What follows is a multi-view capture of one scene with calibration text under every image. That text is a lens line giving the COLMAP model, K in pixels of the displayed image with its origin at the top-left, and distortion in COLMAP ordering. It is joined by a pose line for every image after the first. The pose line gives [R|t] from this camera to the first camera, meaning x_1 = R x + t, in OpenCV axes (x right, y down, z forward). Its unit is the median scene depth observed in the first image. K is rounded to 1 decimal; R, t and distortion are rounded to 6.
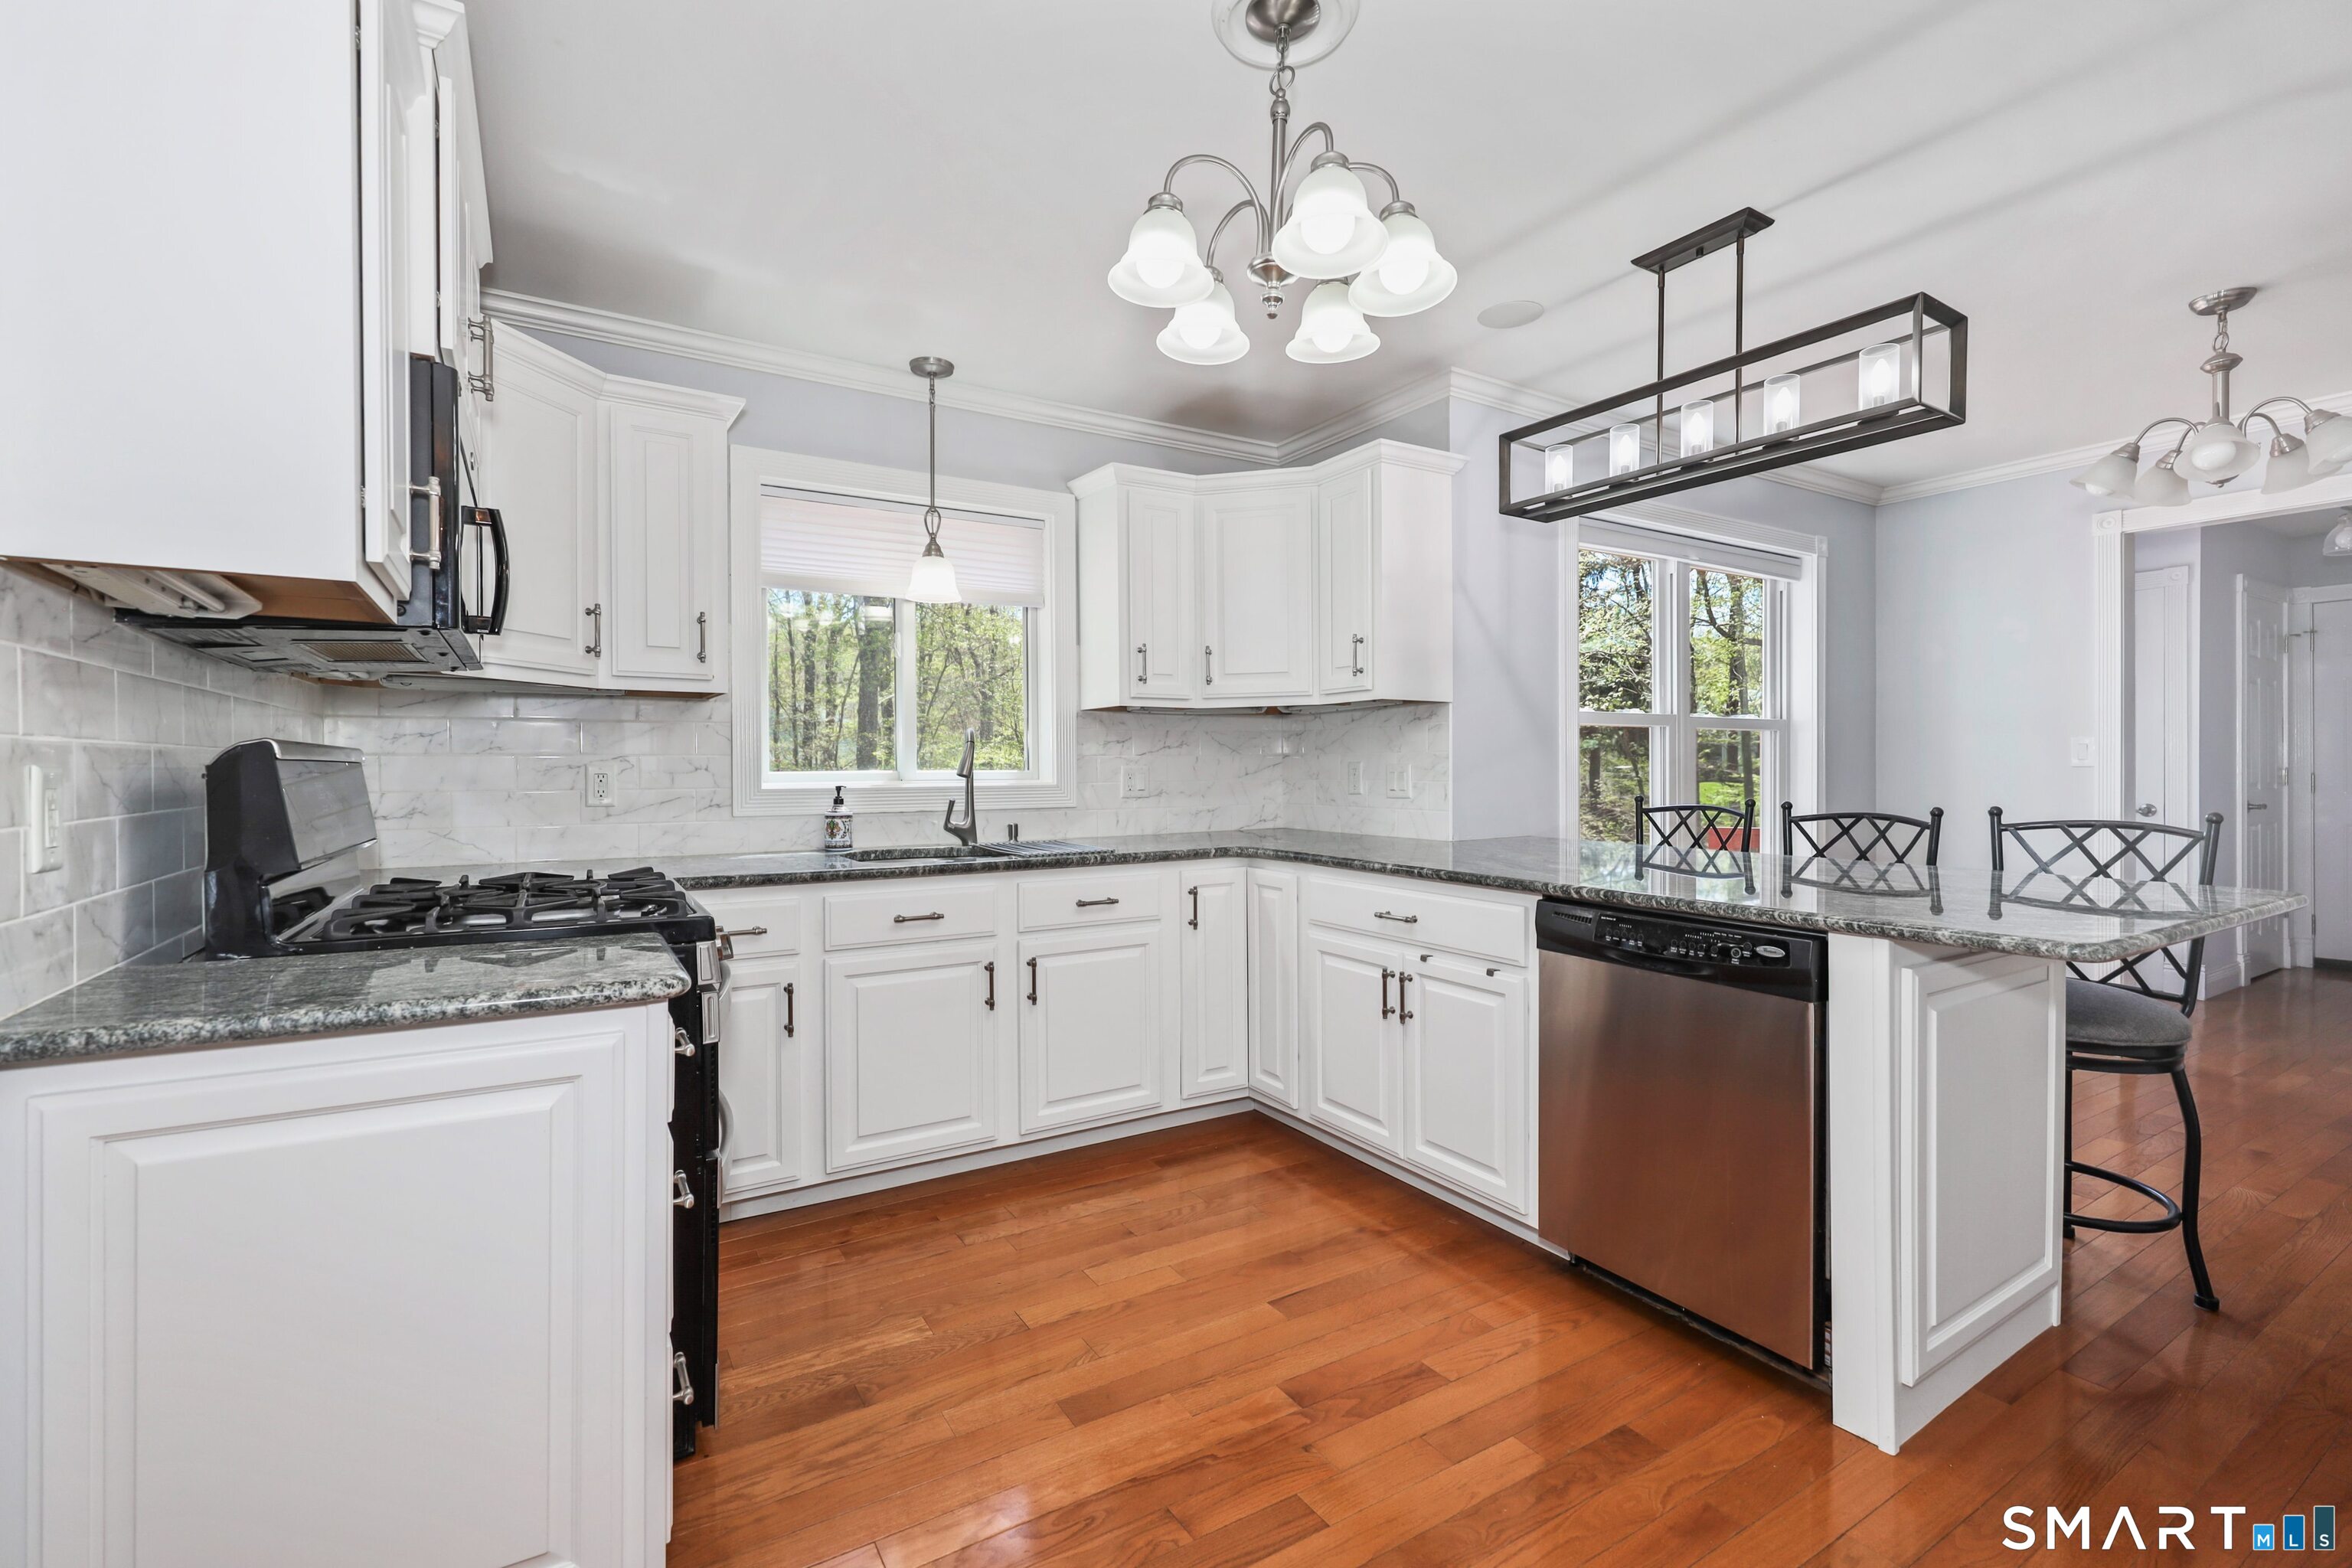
lens RADIAL K [[1011.1, 0, 1183.0], [0, 1011.1, 771.9], [0, 0, 1]] dist [0.000526, -0.000967]
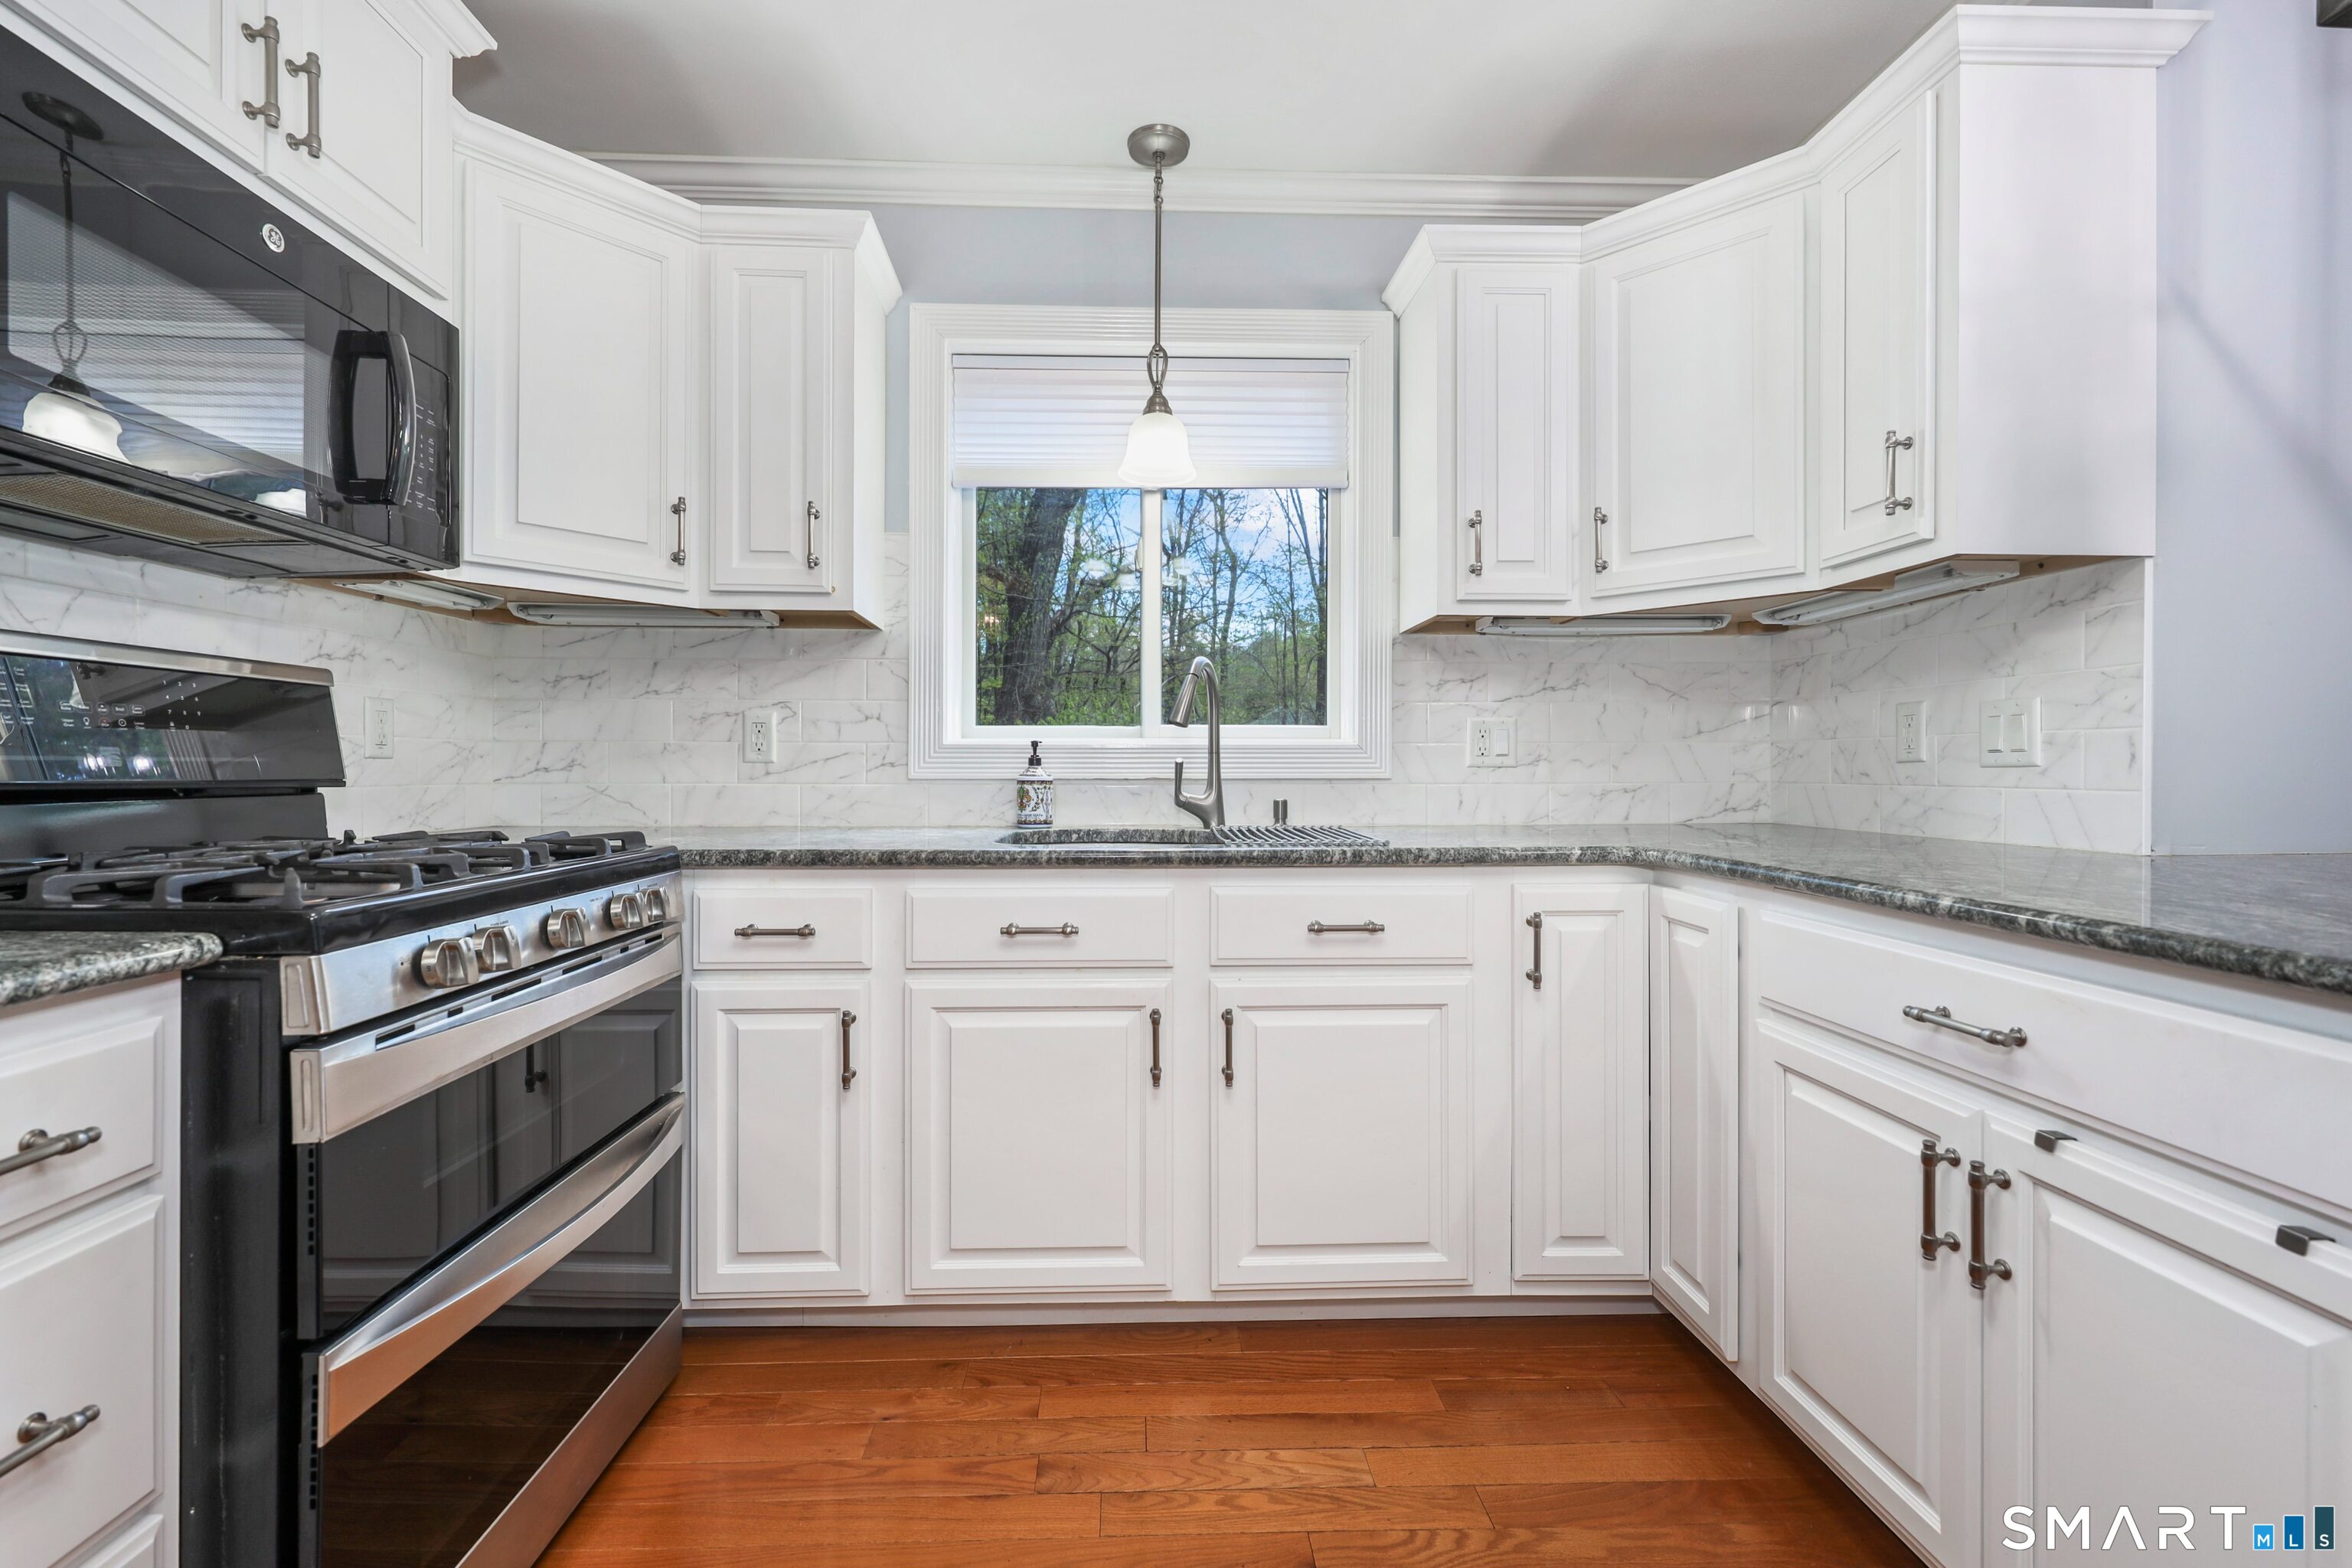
lens RADIAL K [[1011.1, 0, 1168.2], [0, 1011.1, 773.2], [0, 0, 1]] dist [0.000526, -0.000967]
pose [[0.869119, 0.008237, -0.494535, 0.110466], [-0.006216, 0.999964, 0.005731, 0.032439], [0.494564, -0.001907, 0.869139, 0.399580]]
